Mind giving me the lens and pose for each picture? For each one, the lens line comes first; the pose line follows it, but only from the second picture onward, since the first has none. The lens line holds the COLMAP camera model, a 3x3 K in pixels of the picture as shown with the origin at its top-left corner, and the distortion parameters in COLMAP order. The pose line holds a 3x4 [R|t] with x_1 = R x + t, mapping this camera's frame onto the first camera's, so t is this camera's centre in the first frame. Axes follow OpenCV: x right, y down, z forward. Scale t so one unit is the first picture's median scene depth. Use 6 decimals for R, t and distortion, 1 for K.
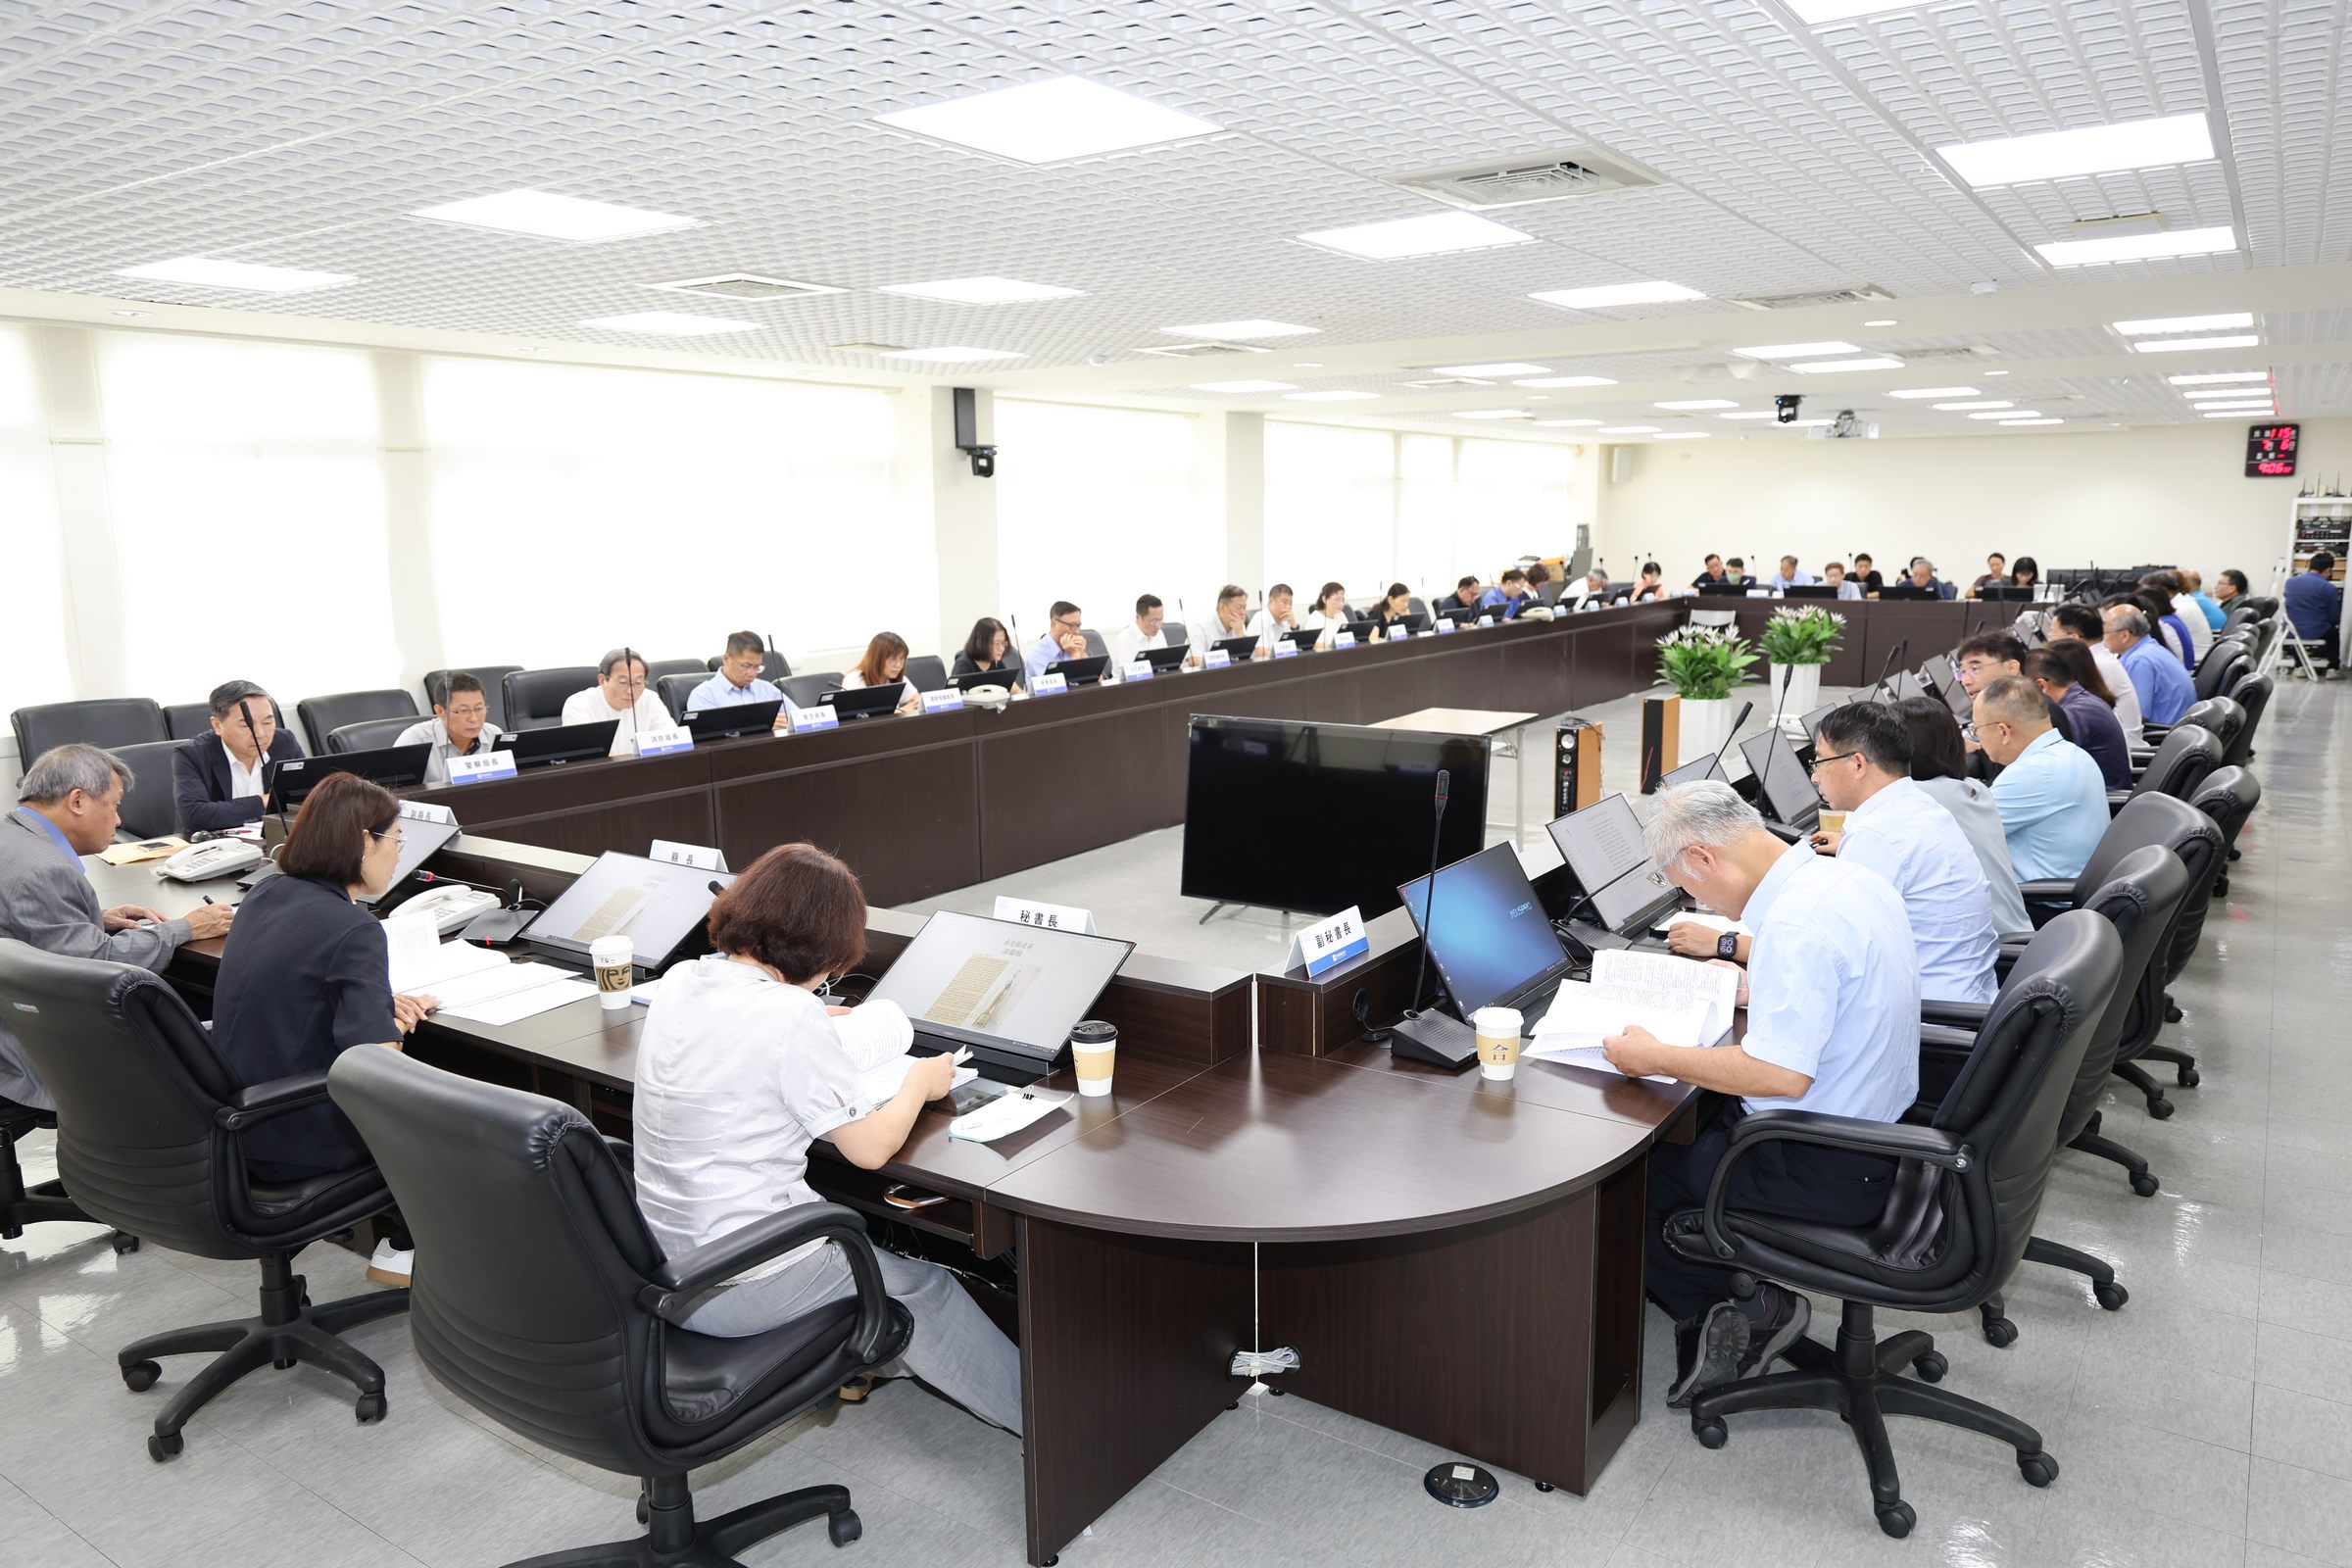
lens RADIAL K [[1594.2, 0, 1177.1], [0, 1594.2, 784.8], [0, 0, 1]] dist [-0.000137, -0.002563]
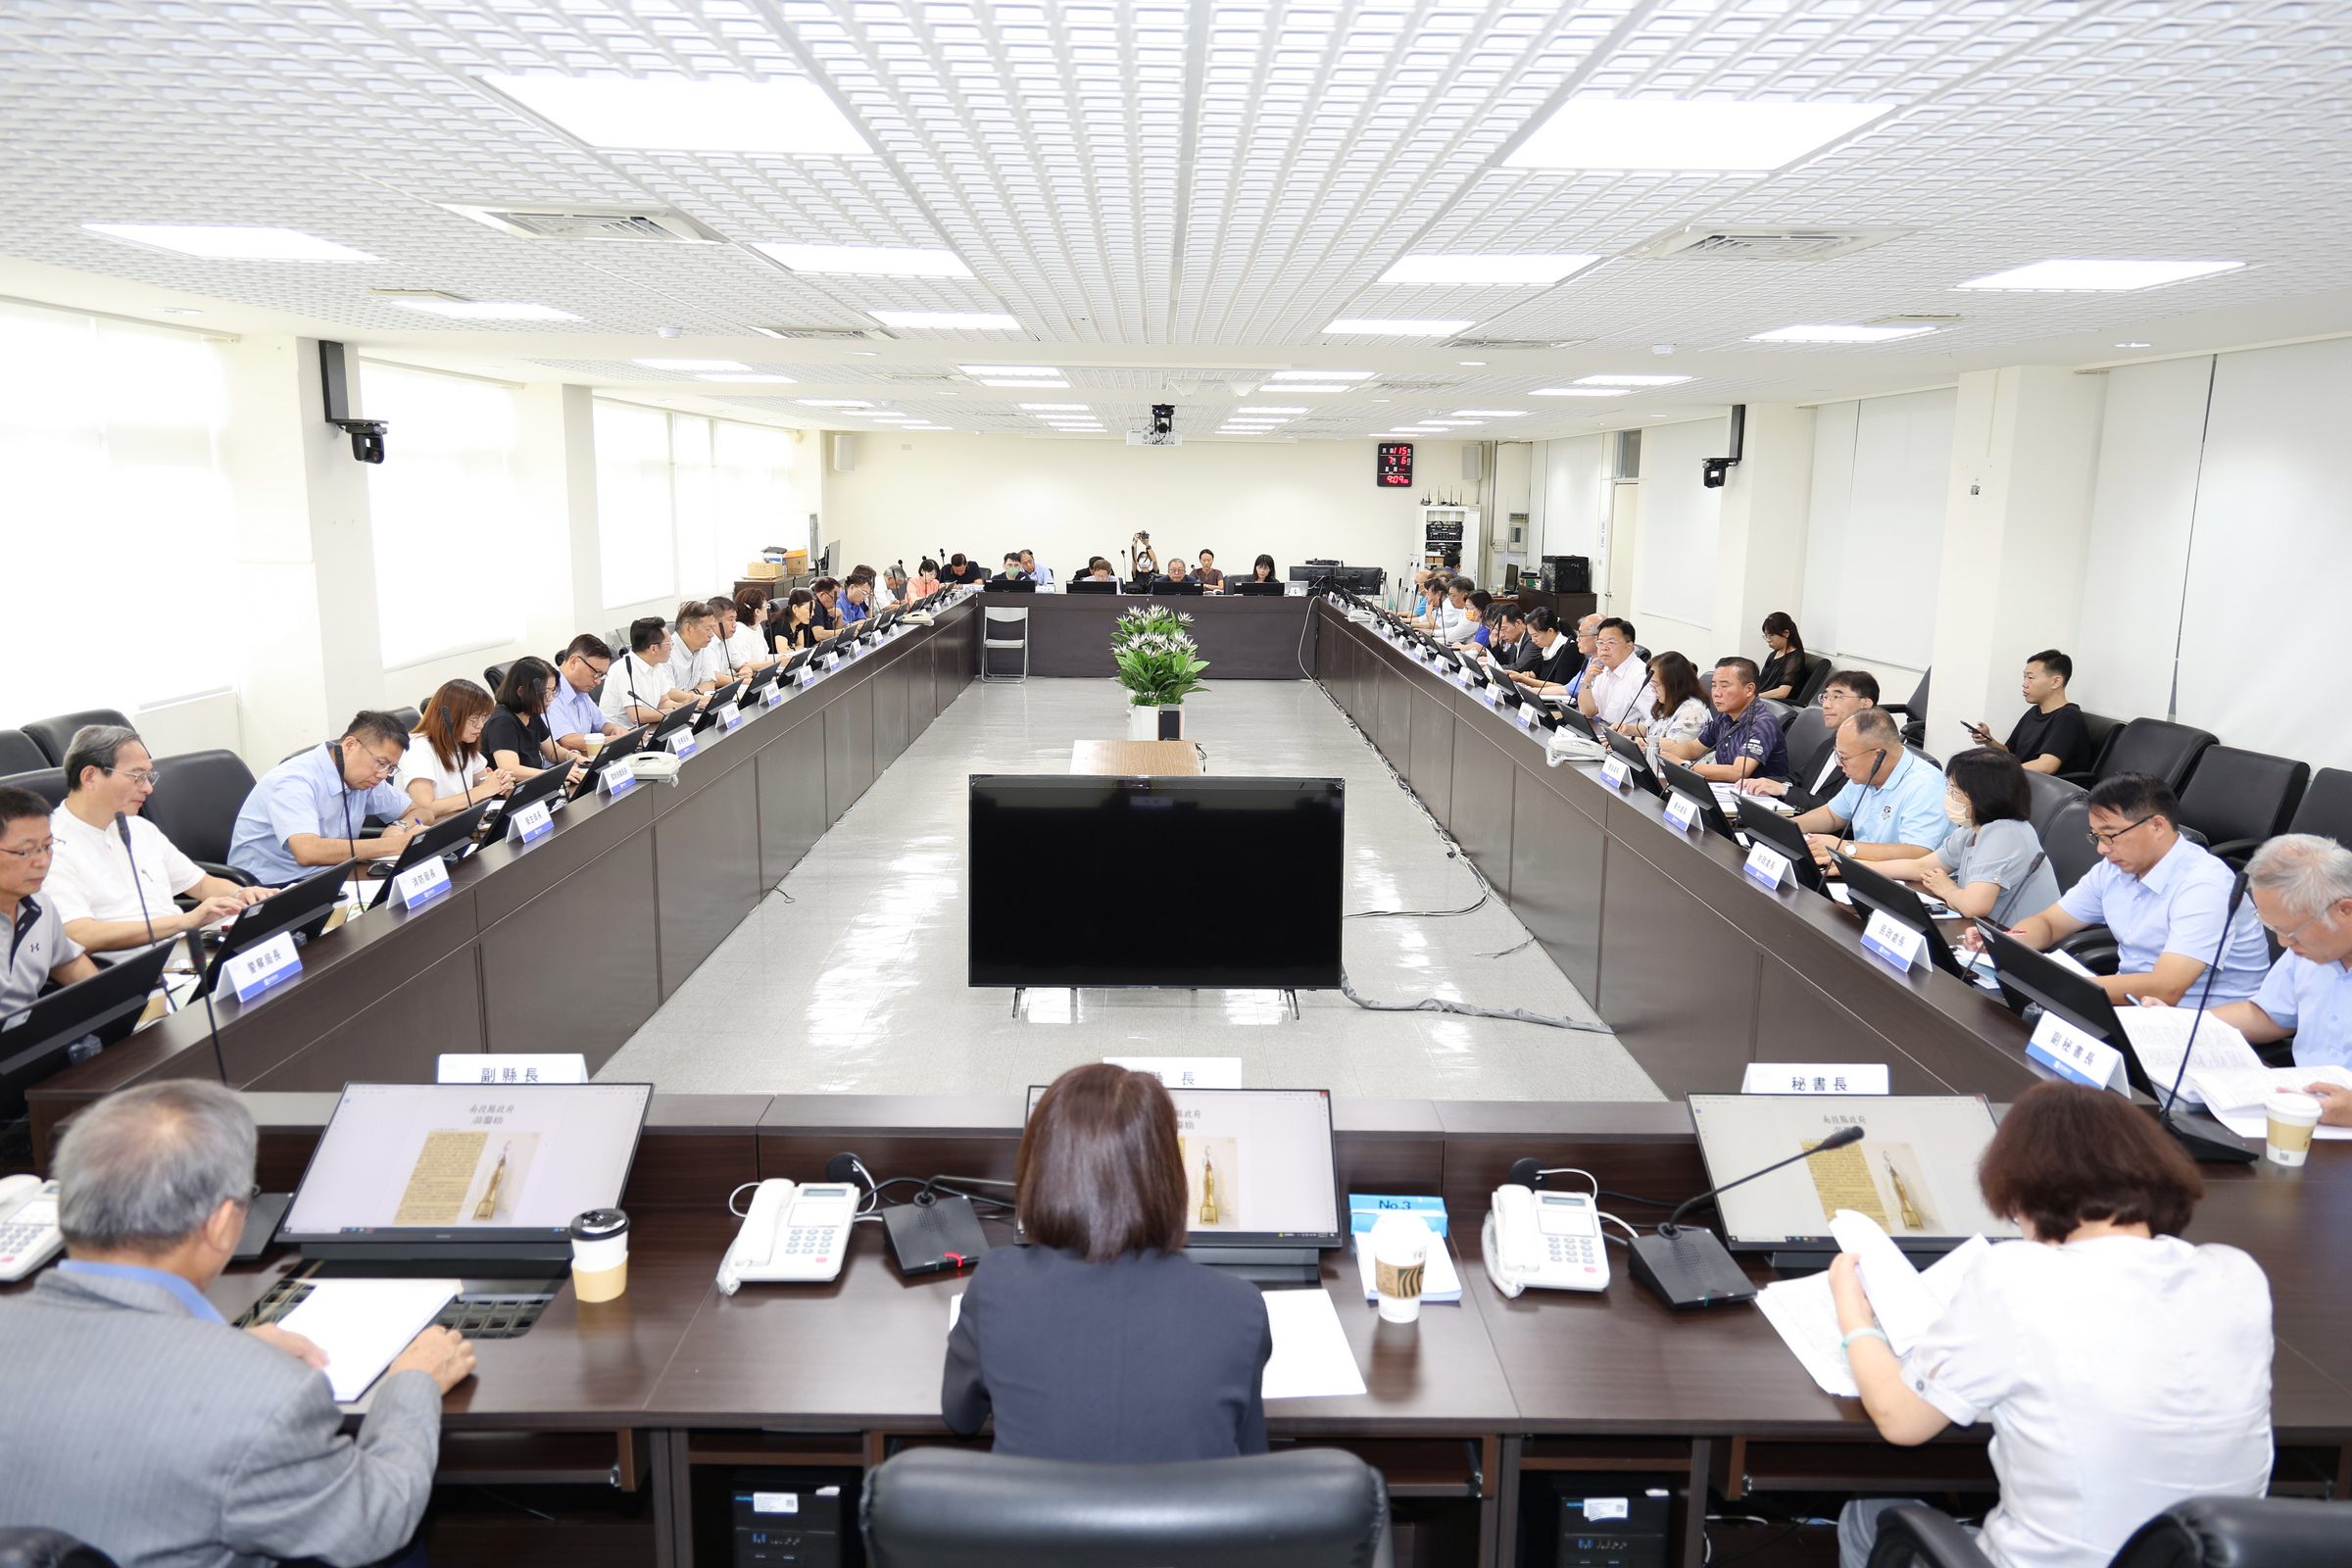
lens RADIAL K [[1594.2, 0, 1157.1], [0, 1594.2, 777.7], [0, 0, 1]] dist [-0.000137, -0.002563]
pose [[0.811463, -0.080933, 0.578773, -0.287569], [0.072255, 0.996660, 0.038063, -0.050411], [-0.579920, 0.010933, 0.814600, 0.188222]]
